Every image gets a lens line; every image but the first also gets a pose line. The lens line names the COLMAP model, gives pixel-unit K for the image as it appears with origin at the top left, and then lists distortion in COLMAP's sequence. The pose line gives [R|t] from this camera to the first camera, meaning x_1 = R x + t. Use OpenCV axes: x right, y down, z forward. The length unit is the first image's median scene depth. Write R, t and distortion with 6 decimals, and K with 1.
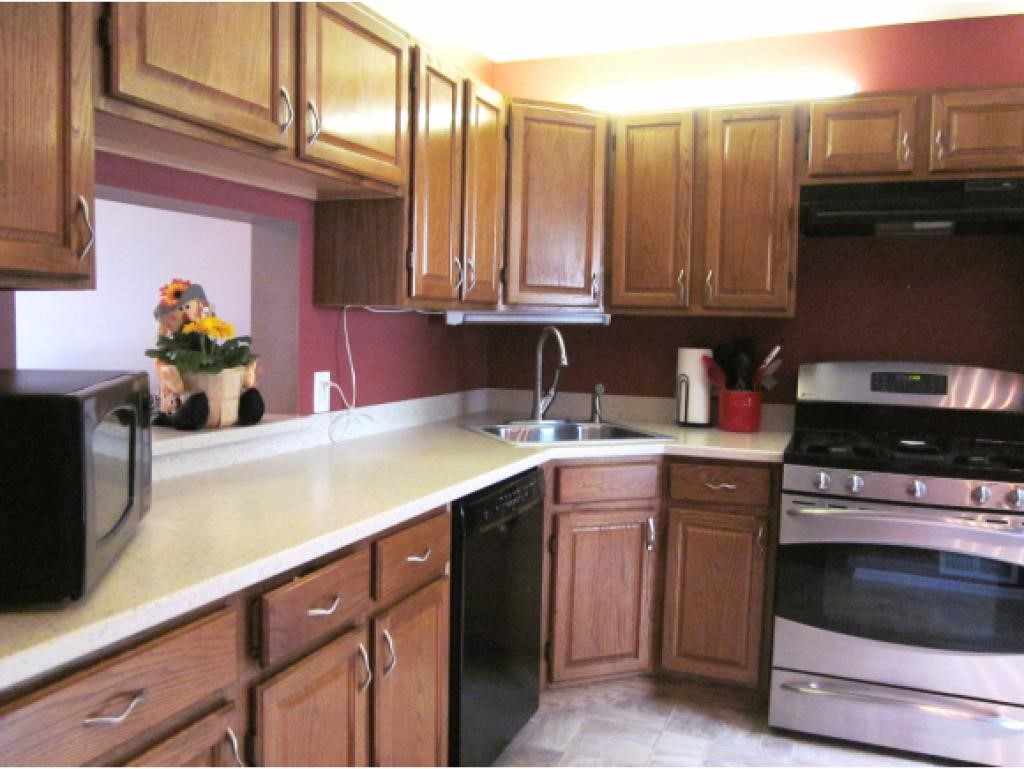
lens RADIAL K [[880.1, 0, 514.9], [0, 880.1, 379.2], [0, 0, 1]] dist [-0.014068, 0.000738]
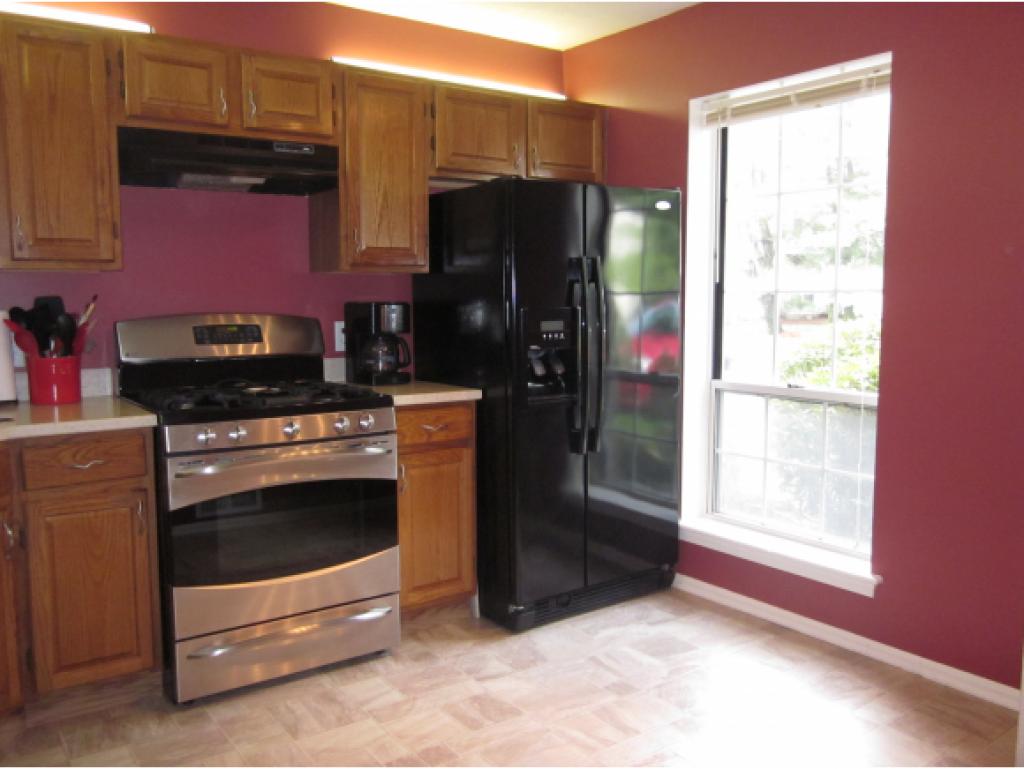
lens RADIAL K [[871.2, 0, 514.1], [0, 871.2, 380.8], [0, 0, 1]] dist [-0.009917, -0.001956]
pose [[0.543738, -0.109716, 0.832052, -0.246766], [0.073028, 0.993843, 0.083328, -0.001931], [-0.836072, 0.015455, 0.548402, 0.172083]]
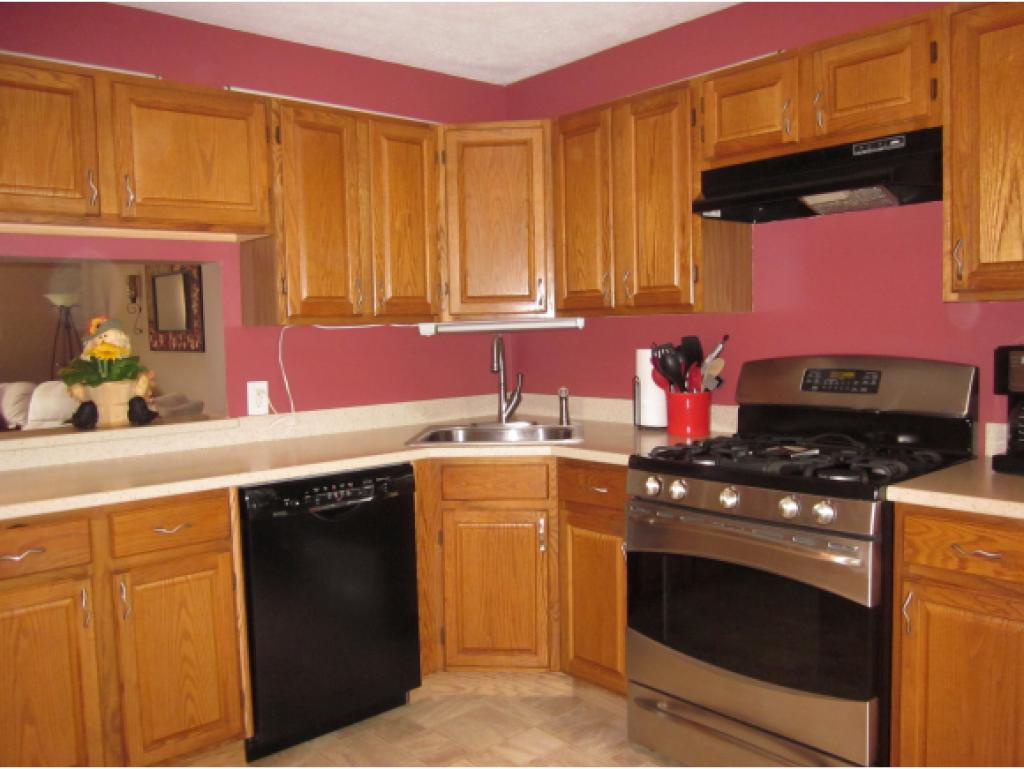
lens RADIAL K [[871.2, 0, 514.1], [0, 871.2, 380.8], [0, 0, 1]] dist [-0.009917, -0.001956]
pose [[0.886354, -0.019448, -0.462600, 0.611345], [0.018699, 0.999806, -0.006204, 0.003997], [0.462631, -0.003152, 0.886546, 0.092692]]
